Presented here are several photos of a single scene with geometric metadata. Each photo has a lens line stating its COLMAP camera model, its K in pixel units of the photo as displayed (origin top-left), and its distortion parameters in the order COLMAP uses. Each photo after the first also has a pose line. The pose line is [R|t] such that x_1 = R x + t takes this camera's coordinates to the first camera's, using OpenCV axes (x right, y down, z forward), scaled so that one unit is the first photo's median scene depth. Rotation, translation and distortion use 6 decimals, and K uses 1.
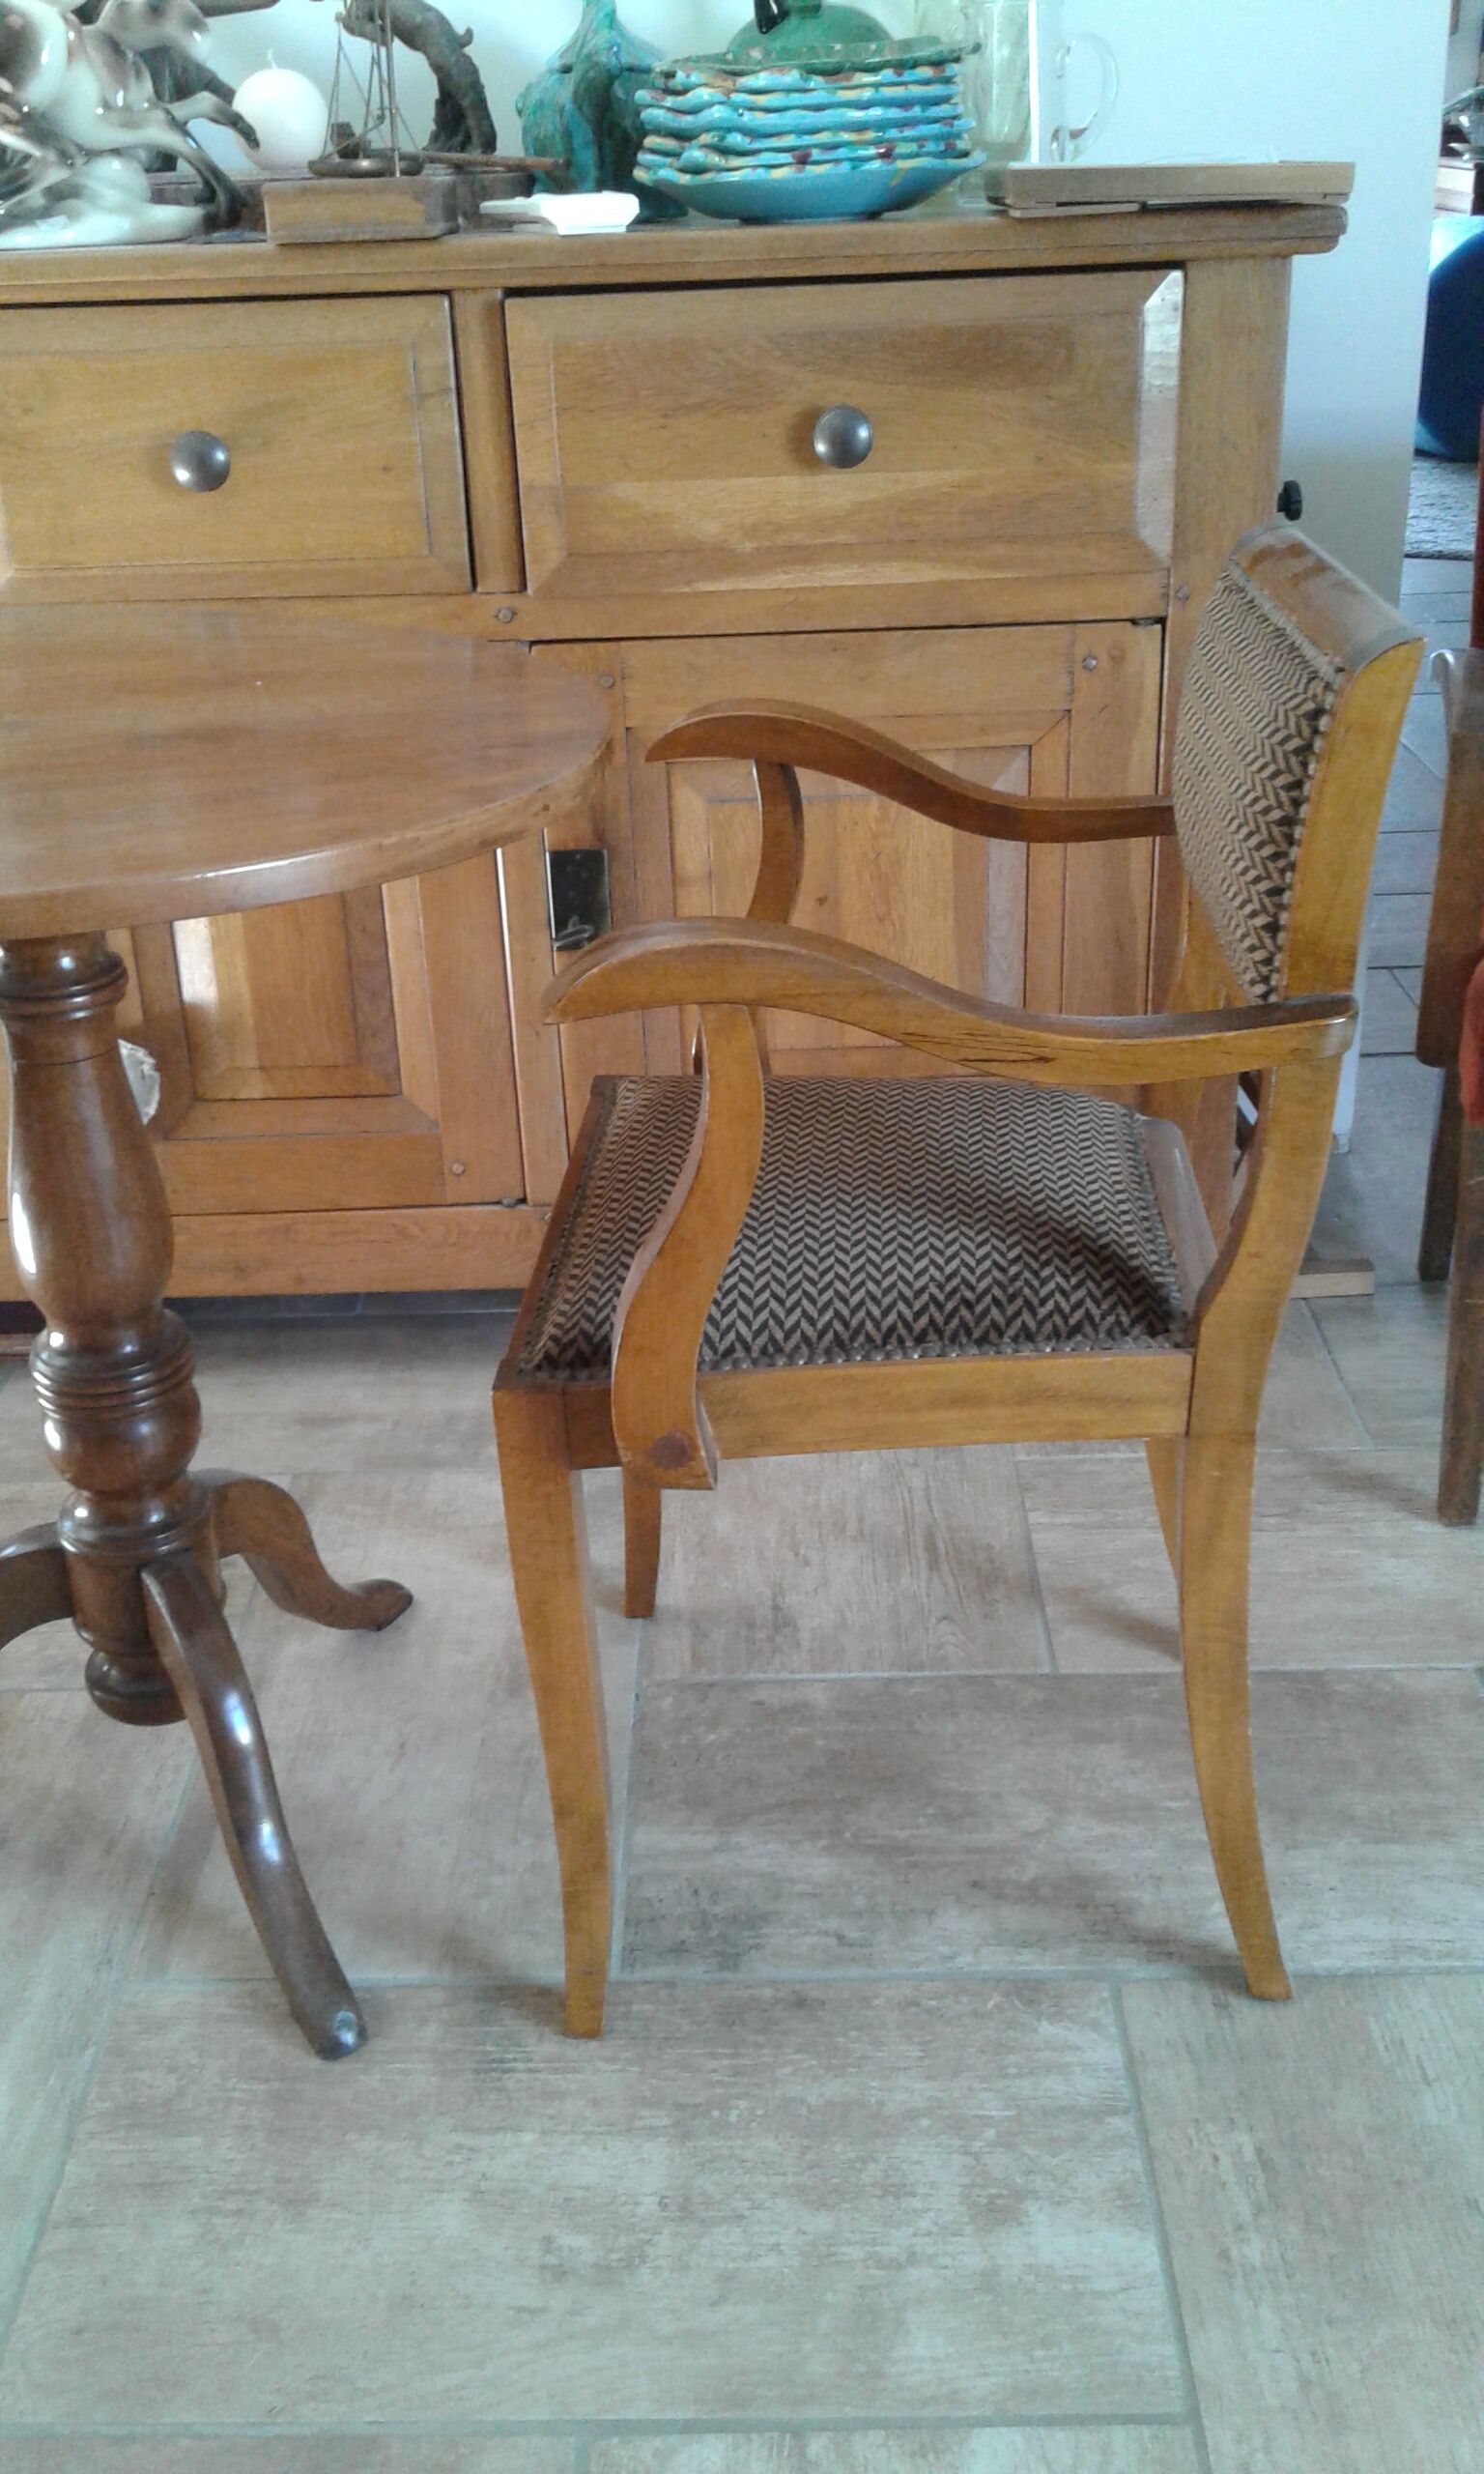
lens RADIAL K [[2244.0, 0, 731.5], [0, 2244.0, 1249.0], [0, 0, 1]] dist [0.093424, -0.236890]
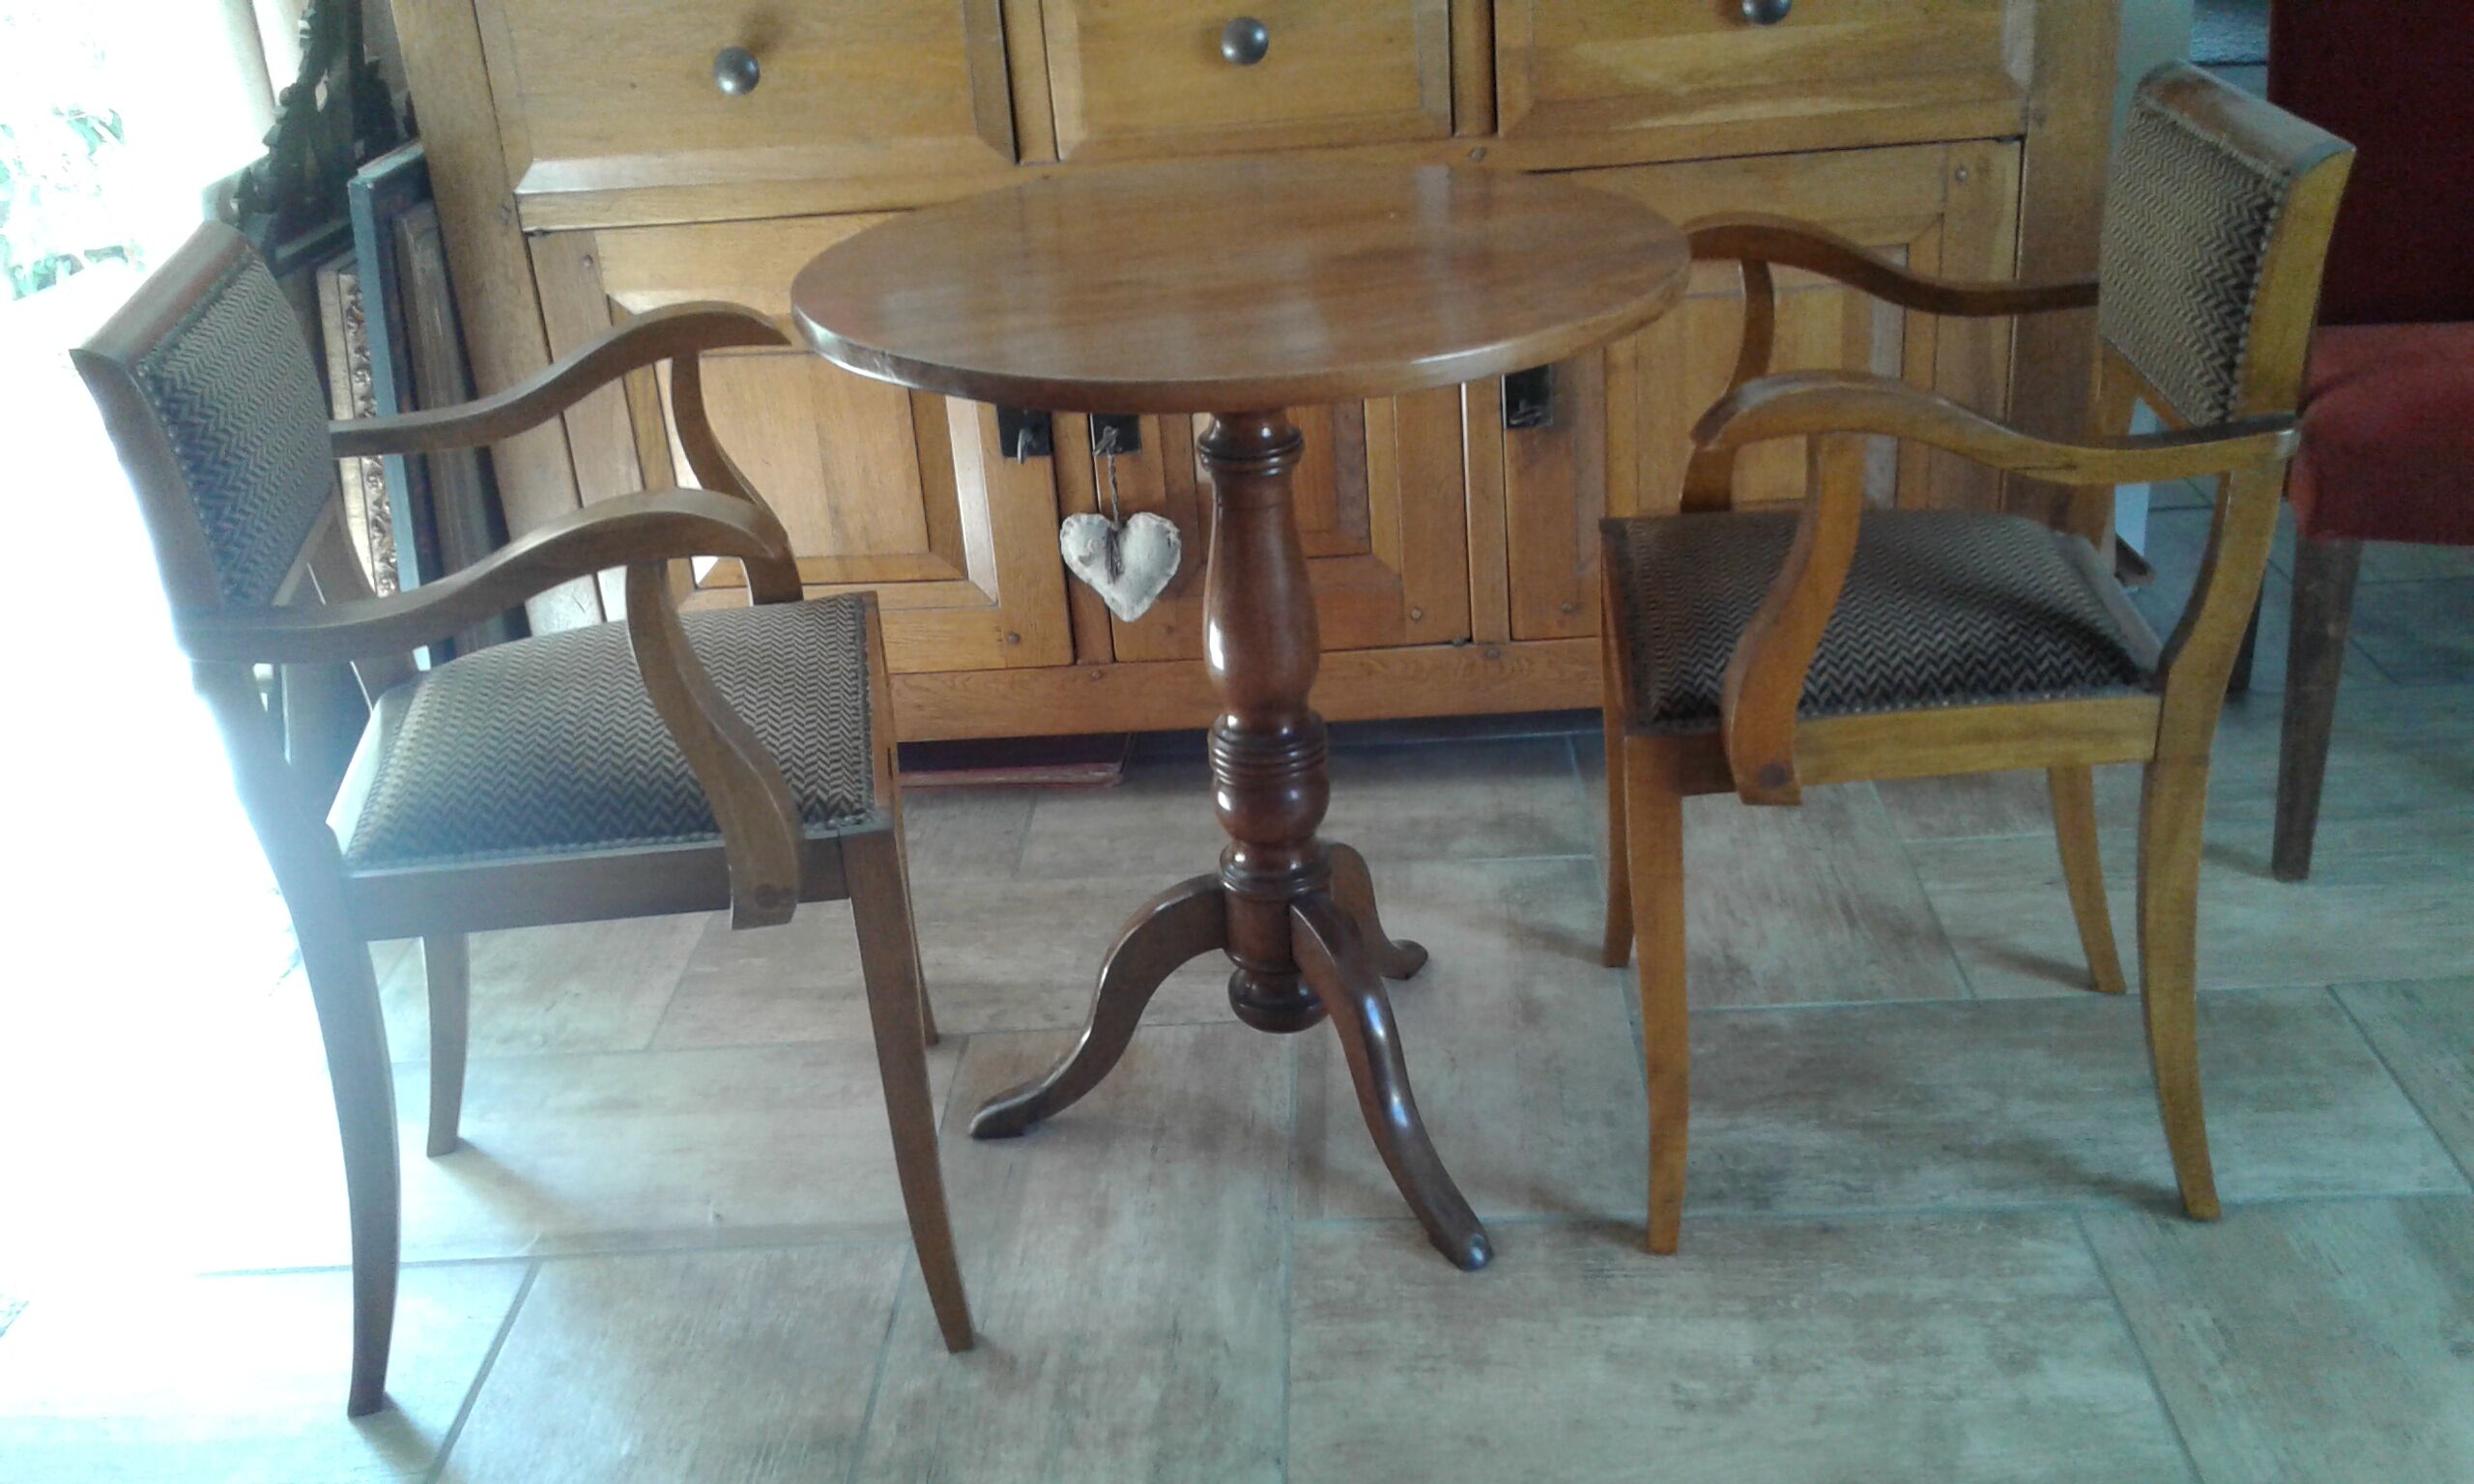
lens RADIAL K [[2251.5, 0, 1237.0], [0, 2251.5, 742.0], [0, 0, 1]] dist [0.085202, -0.192923]
pose [[0.998754, -0.025191, -0.043078, -0.249254], [0.024538, 0.999577, -0.015635, 0.073206], [0.043454, 0.014558, 0.998949, -0.308234]]
